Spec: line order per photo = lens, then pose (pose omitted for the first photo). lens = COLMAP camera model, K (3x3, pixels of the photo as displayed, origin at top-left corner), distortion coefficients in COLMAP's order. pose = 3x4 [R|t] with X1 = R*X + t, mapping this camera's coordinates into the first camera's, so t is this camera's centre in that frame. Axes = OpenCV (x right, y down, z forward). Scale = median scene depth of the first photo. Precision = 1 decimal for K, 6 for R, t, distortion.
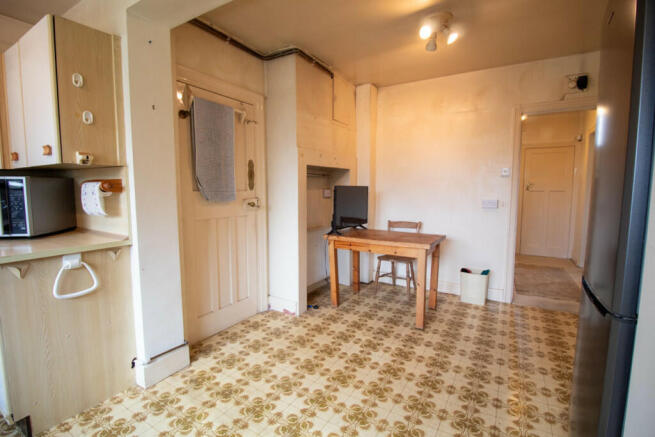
lens RADIAL K [[302.2, 0, 330.3], [0, 302.2, 218.5], [0, 0, 1]] dist [-0.012762, -0.005509]
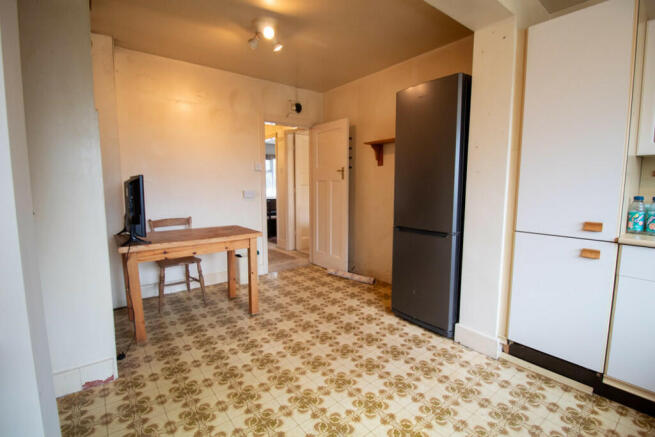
lens RADIAL K [[302.2, 0, 330.6], [0, 302.2, 215.7], [0, 0, 1]] dist [-0.012762, -0.005509]
pose [[0.353545, -0.096547, 0.930422, -0.498837], [0.096922, 0.993087, 0.066221, -0.013197], [-0.930383, 0.066767, 0.360459, 0.336728]]
